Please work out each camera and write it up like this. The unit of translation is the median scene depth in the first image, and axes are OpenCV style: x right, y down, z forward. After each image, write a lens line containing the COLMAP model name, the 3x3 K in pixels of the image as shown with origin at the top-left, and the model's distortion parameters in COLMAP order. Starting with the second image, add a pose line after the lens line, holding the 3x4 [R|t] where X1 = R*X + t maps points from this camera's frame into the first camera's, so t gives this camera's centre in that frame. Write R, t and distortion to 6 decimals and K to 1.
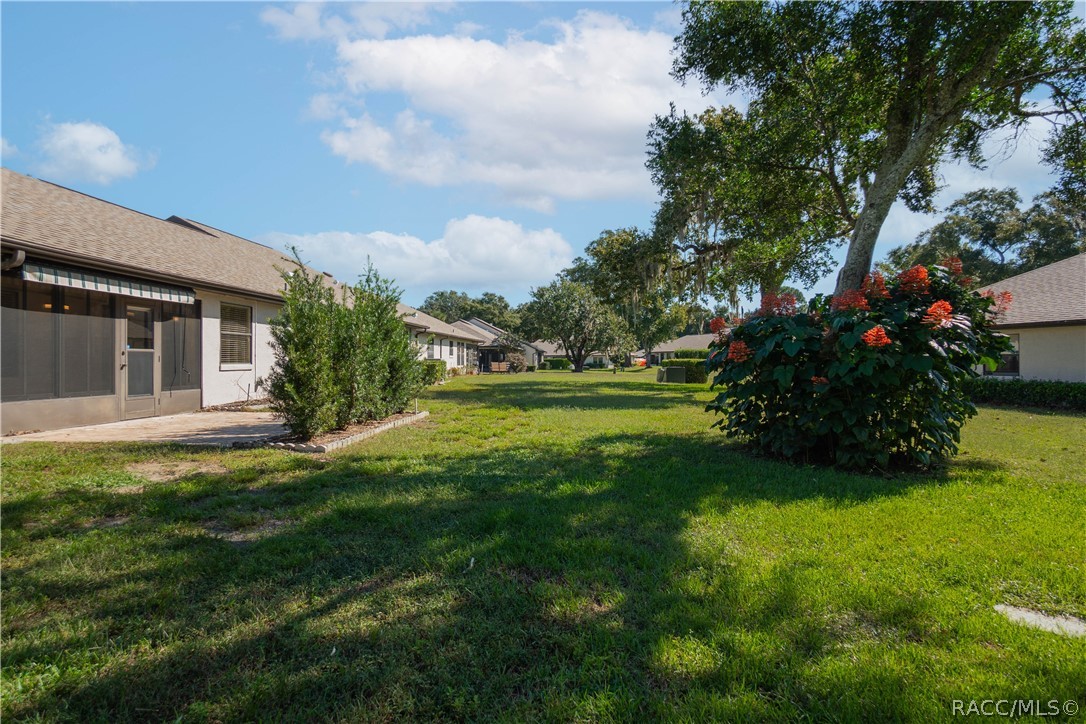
lens RADIAL K [[621.7, 0, 537.9], [0, 621.7, 362.6], [0, 0, 1]] dist [-0.027290, 0.026177]
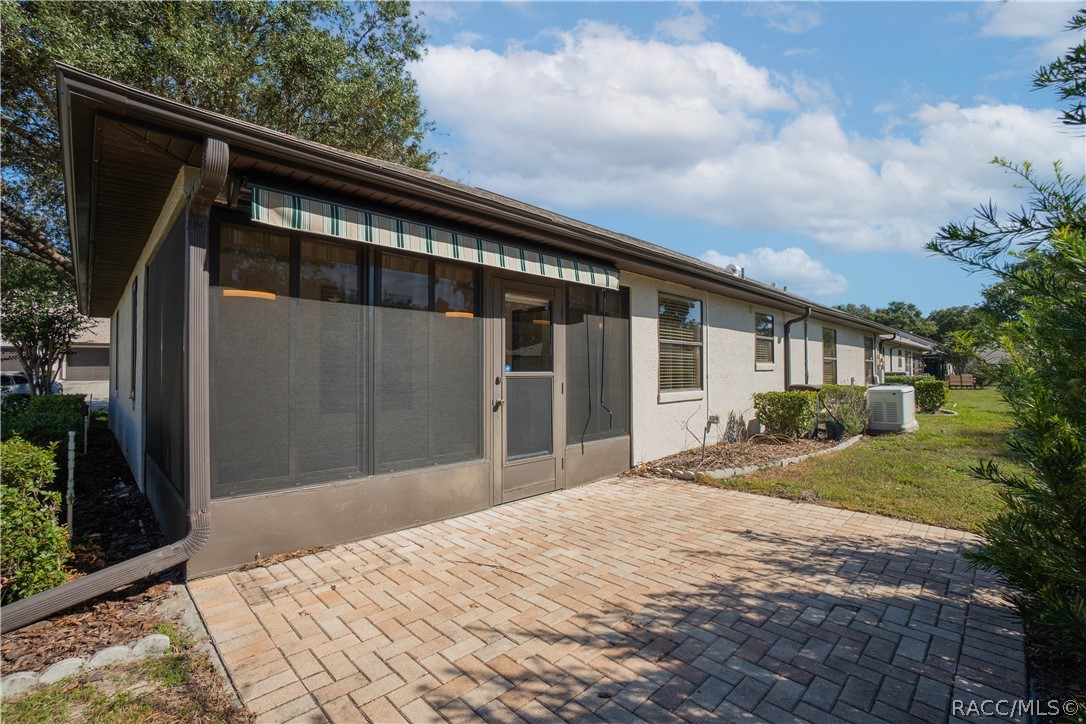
lens RADIAL K [[474.7, 0, 538.6], [0, 474.7, 363.3], [0, 0, 1]] dist [-0.063263, 0.023107]
pose [[0.761172, -0.015090, -0.648374, -0.319600], [0.003558, 0.999811, -0.019093, -0.018880], [0.648540, 0.012226, 0.761082, 0.601769]]
